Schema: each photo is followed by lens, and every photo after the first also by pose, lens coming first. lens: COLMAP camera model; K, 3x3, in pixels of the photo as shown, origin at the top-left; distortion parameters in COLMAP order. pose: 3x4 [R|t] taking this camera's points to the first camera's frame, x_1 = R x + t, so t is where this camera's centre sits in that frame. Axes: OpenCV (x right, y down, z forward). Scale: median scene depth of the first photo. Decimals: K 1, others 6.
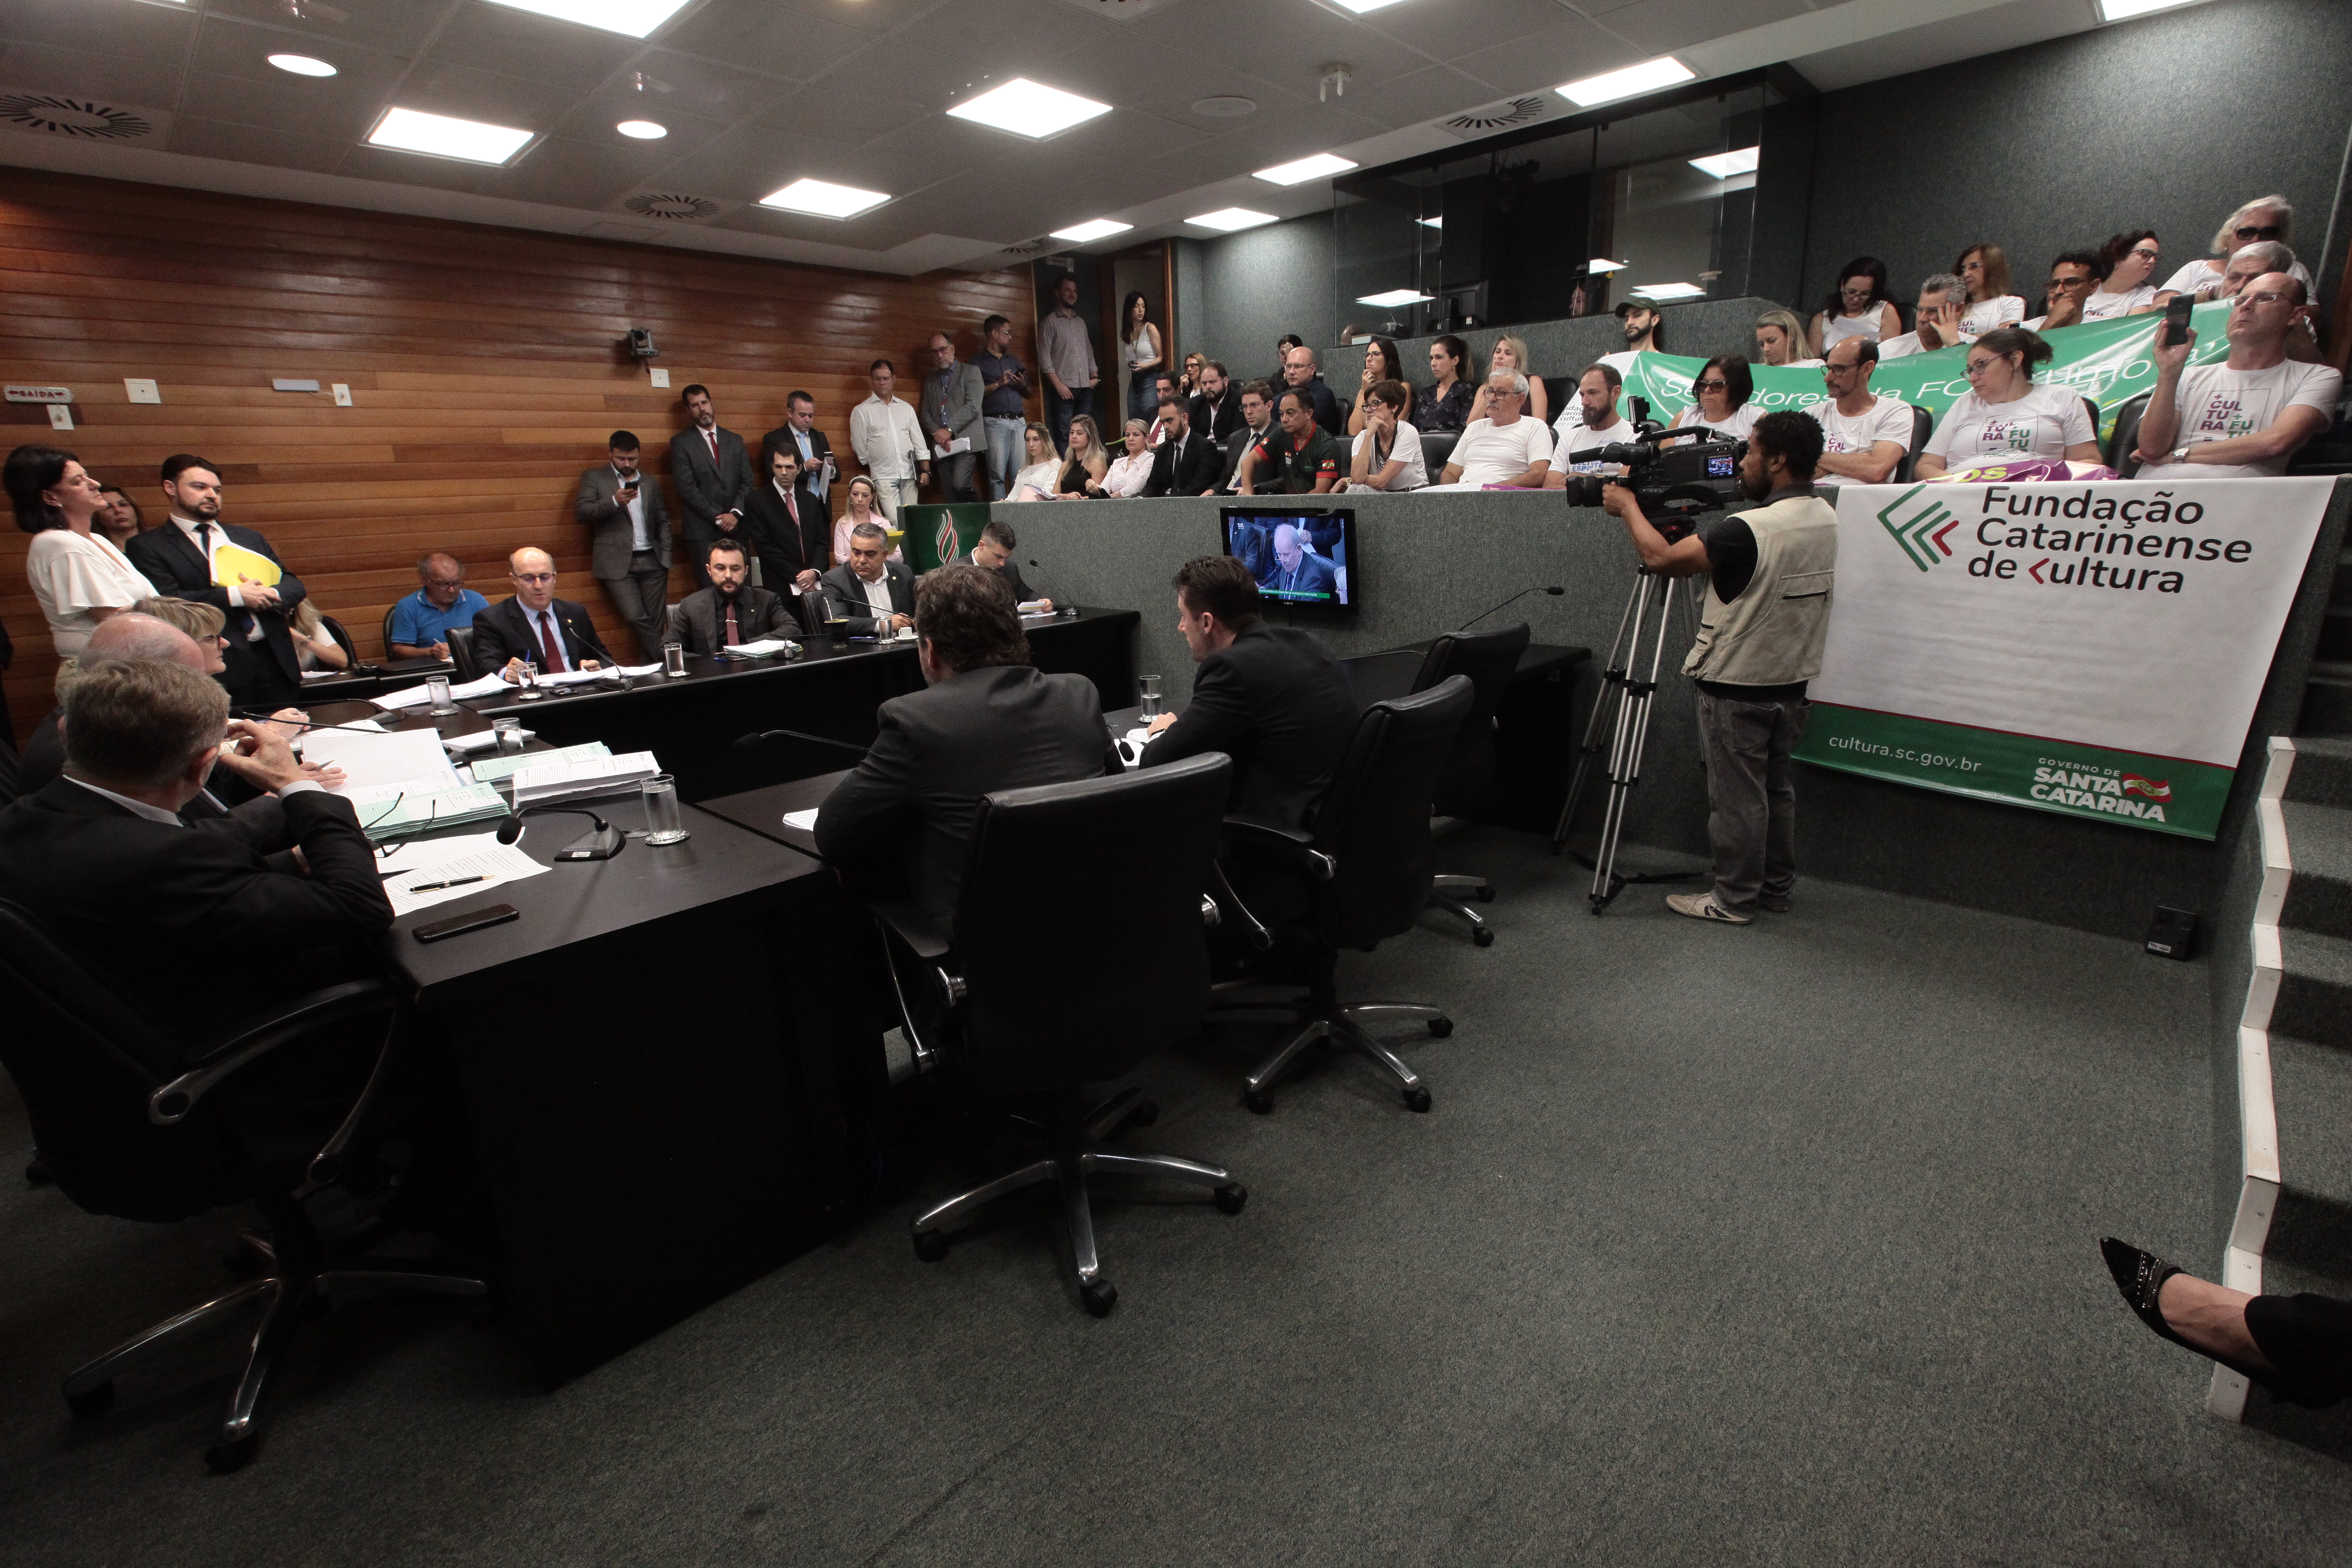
lens RADIAL K [[1084.6, 0, 1183.7], [0, 1084.6, 780.5], [0, 0, 1]] dist [-0.017643, 0.004683]
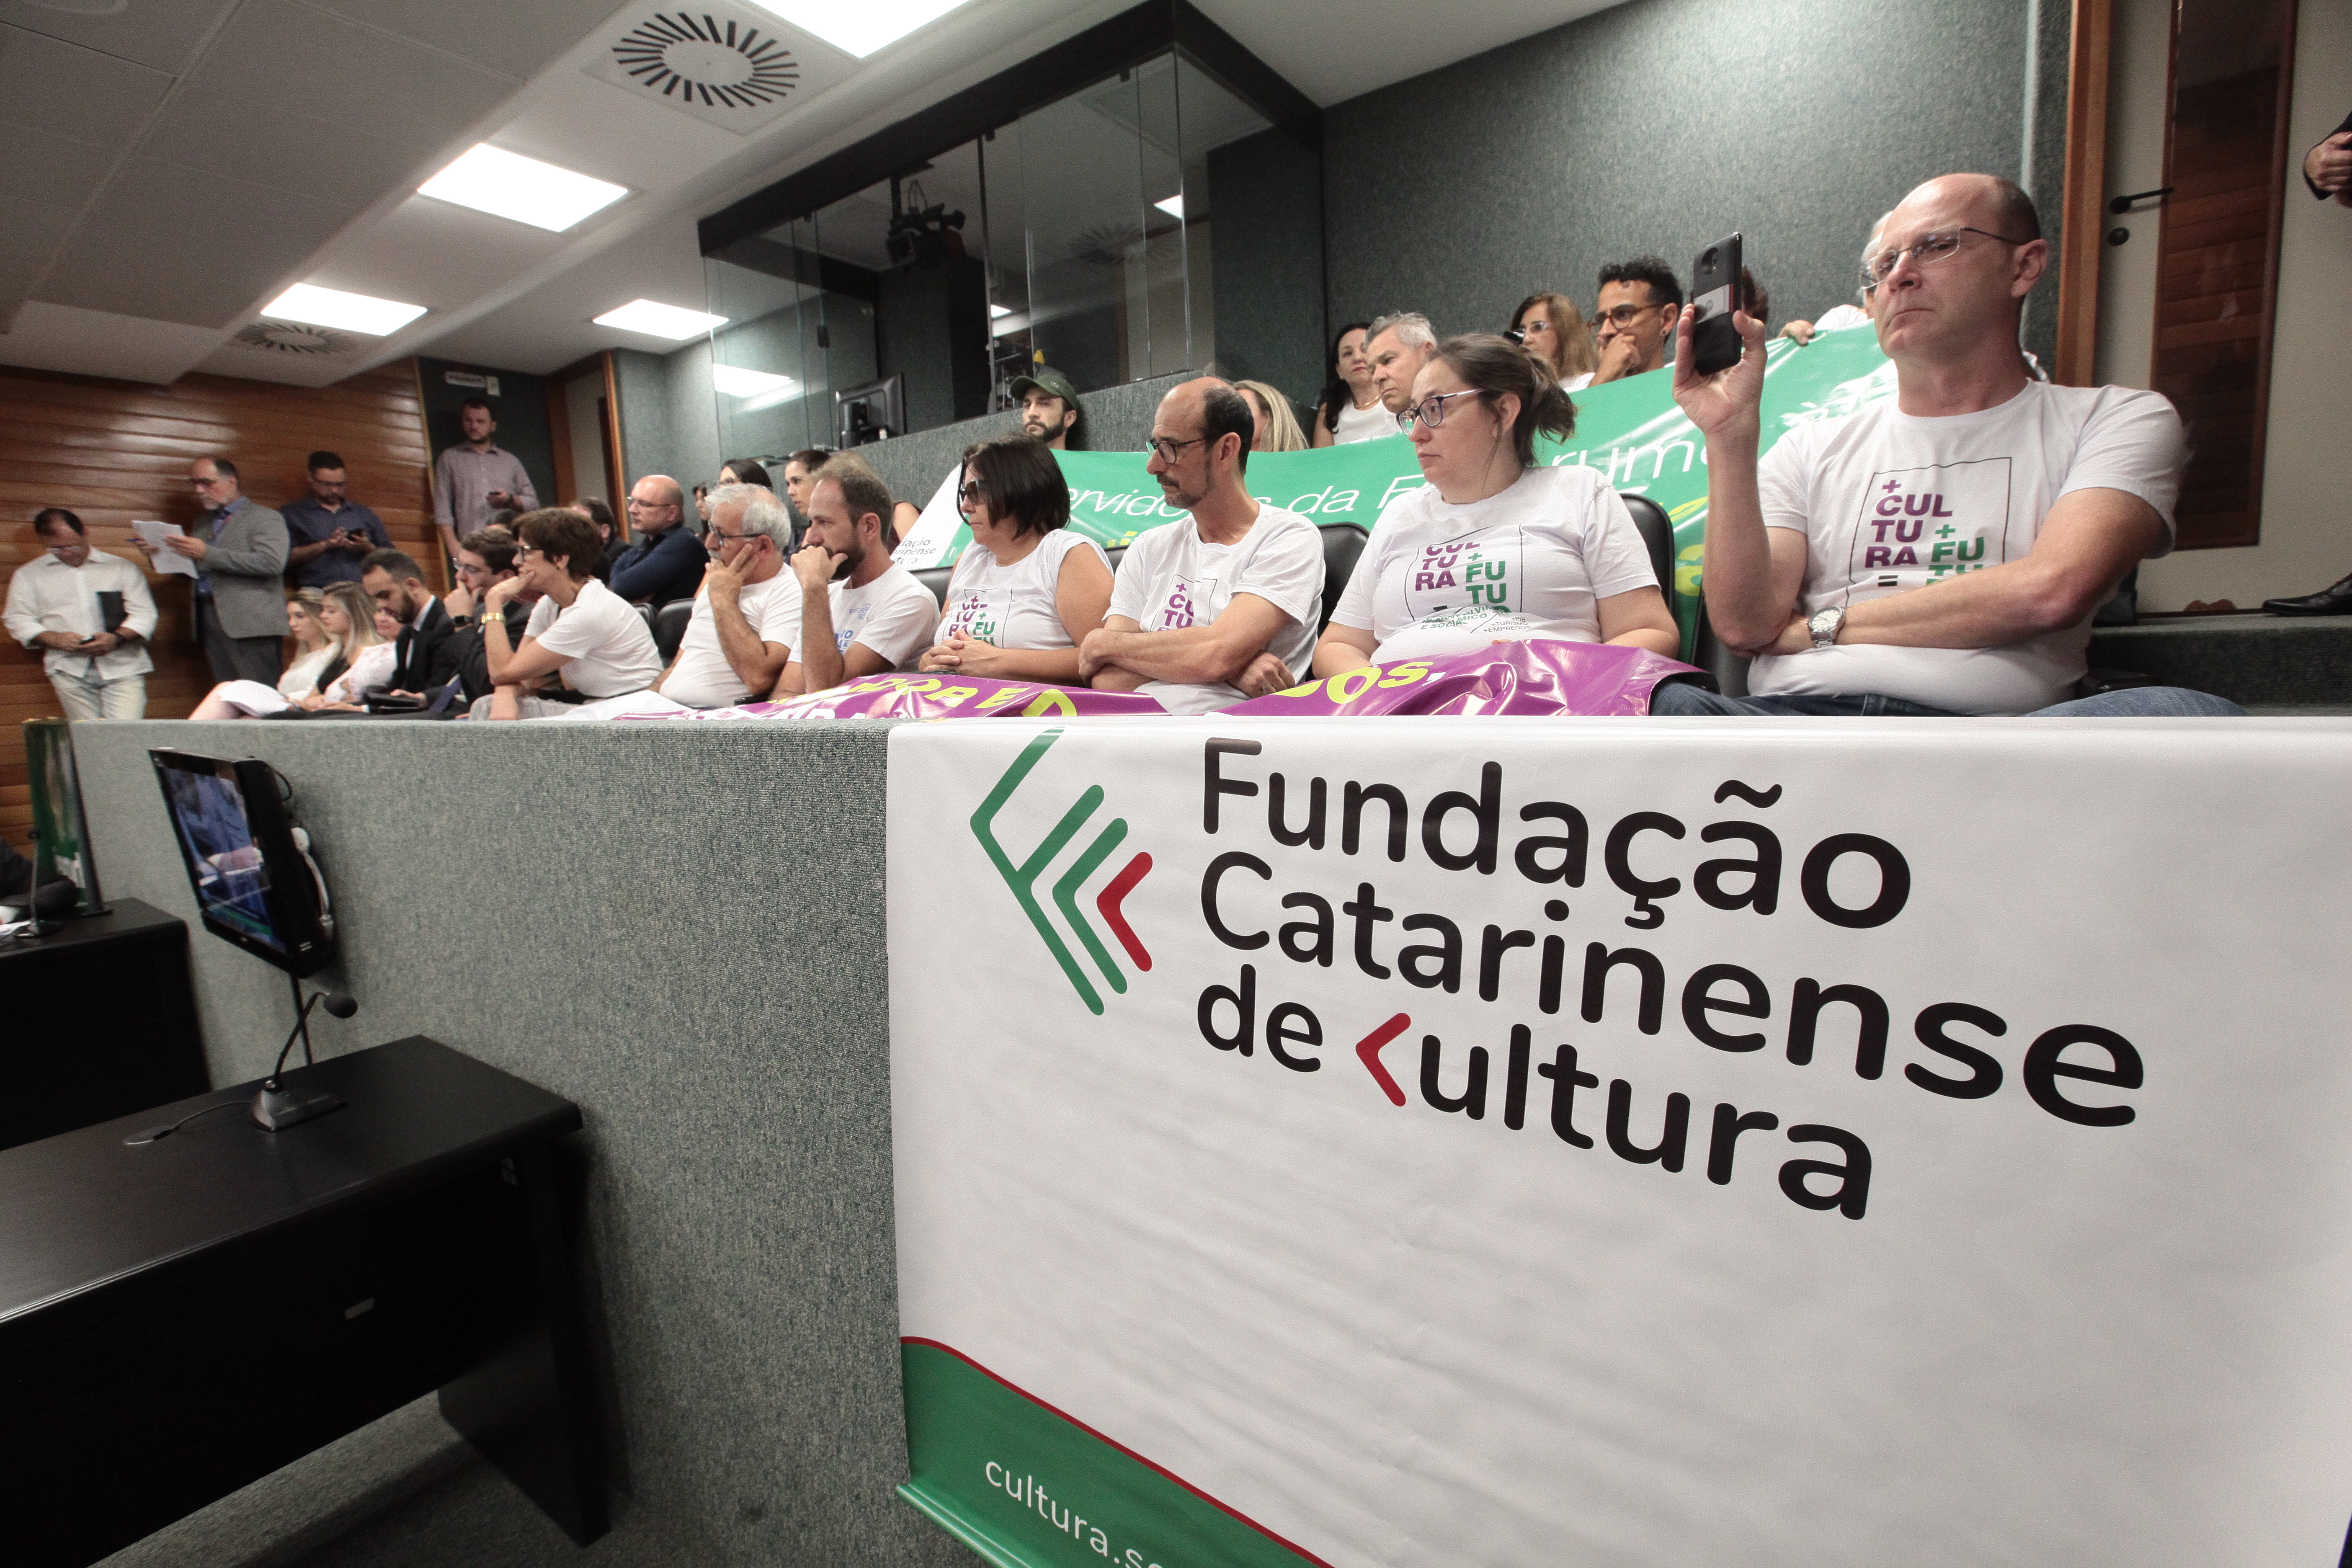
lens RADIAL K [[1084.6, 0, 1174.9], [0, 1084.6, 780.4], [0, 0, 1]] dist [-0.017643, 0.004683]
pose [[0.988015, -0.032260, 0.150949, 0.706878], [0.053371, 0.988998, -0.137966, -0.228143], [-0.144838, 0.144369, 0.978866, 0.736488]]
